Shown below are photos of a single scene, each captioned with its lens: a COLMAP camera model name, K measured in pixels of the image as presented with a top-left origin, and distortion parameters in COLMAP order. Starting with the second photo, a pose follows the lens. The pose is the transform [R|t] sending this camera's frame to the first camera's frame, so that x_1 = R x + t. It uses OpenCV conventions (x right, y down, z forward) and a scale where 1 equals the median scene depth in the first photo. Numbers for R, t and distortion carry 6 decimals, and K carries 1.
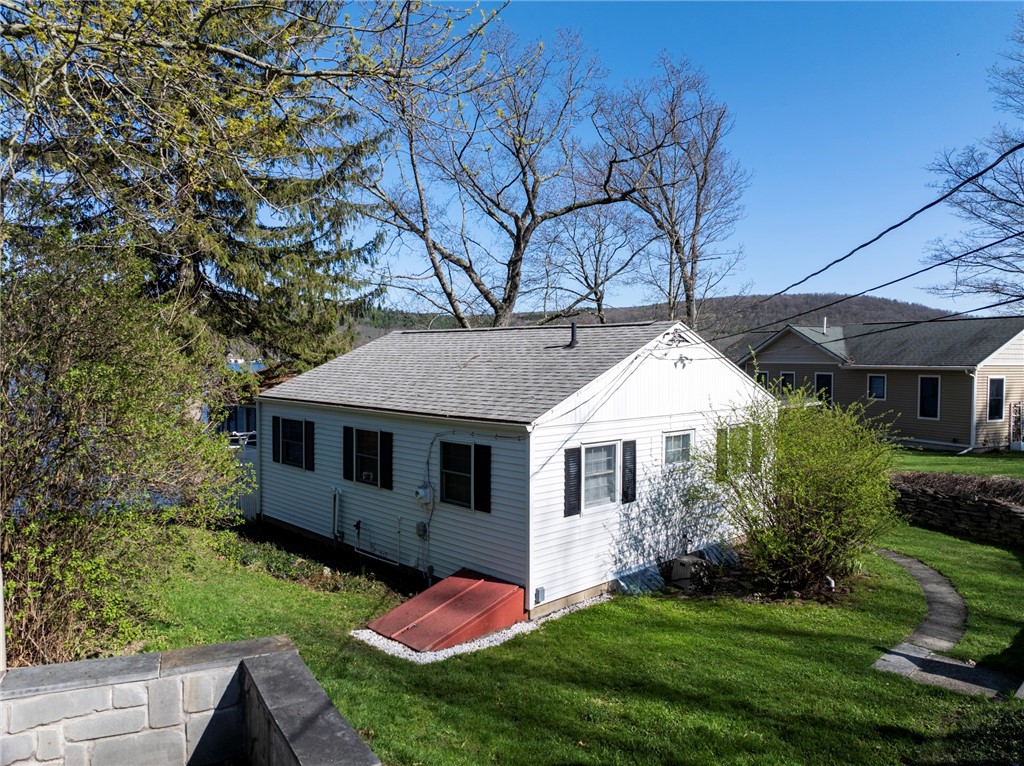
lens RADIAL K [[727.2, 0, 534.5], [0, 727.2, 371.9], [0, 0, 1]] dist [-0.059624, 0.016111]
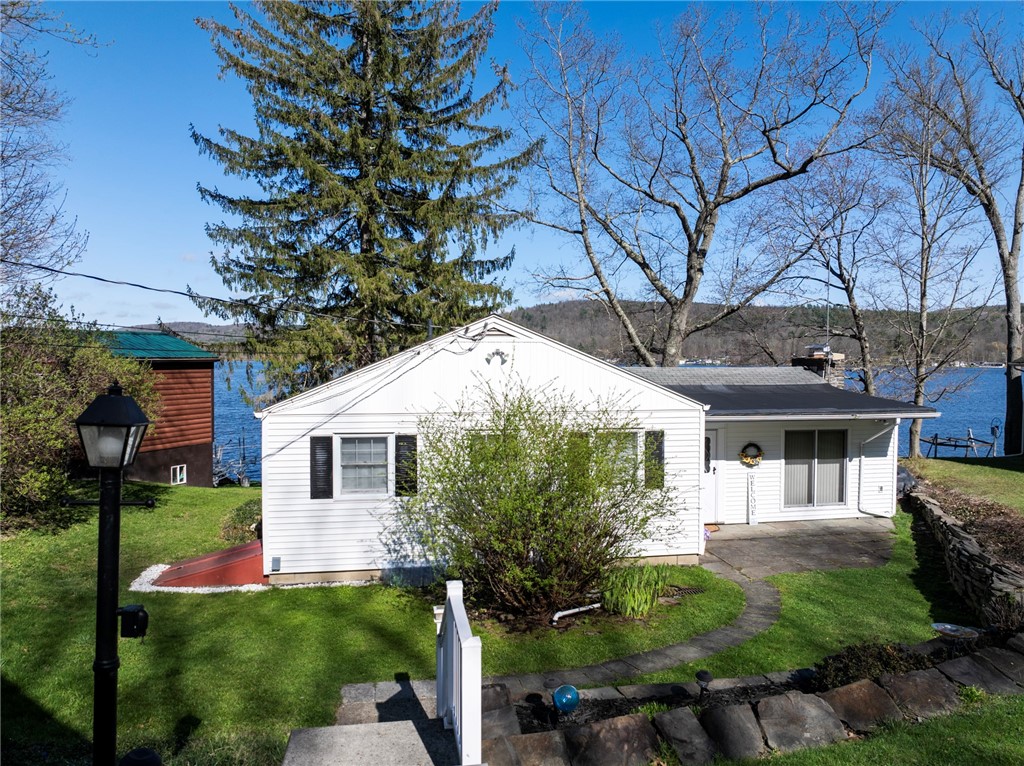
lens RADIAL K [[727.2, 0, 517.1], [0, 727.2, 379.9], [0, 0, 1]] dist [-0.059624, 0.016111]
pose [[0.817856, 0.014357, -0.575243, 0.863709], [-0.008642, 0.999882, 0.012667, 0.004416], [0.575357, -0.005389, 0.817884, 0.270123]]
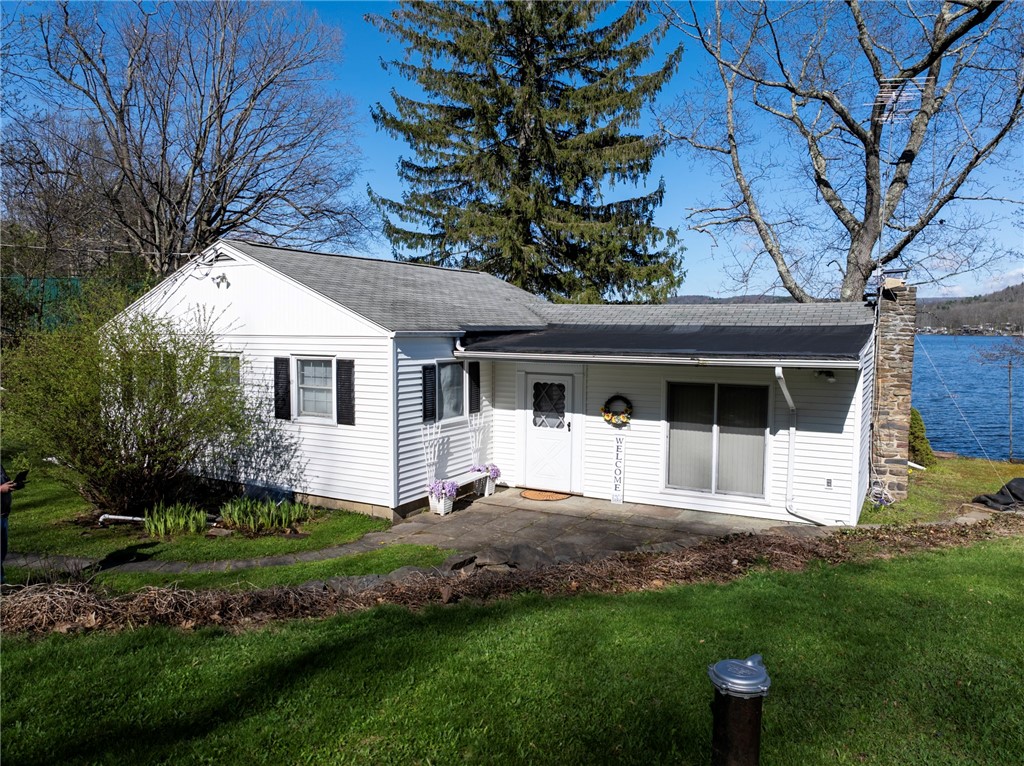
lens RADIAL K [[727.2, 0, 509.2], [0, 727.2, 384.1], [0, 0, 1]] dist [-0.059624, 0.016111]
pose [[0.281473, 0.073171, -0.956775, 1.401400], [-0.021495, 0.997319, 0.069949, 0.054310], [0.959328, 0.000877, 0.282291, 1.231834]]
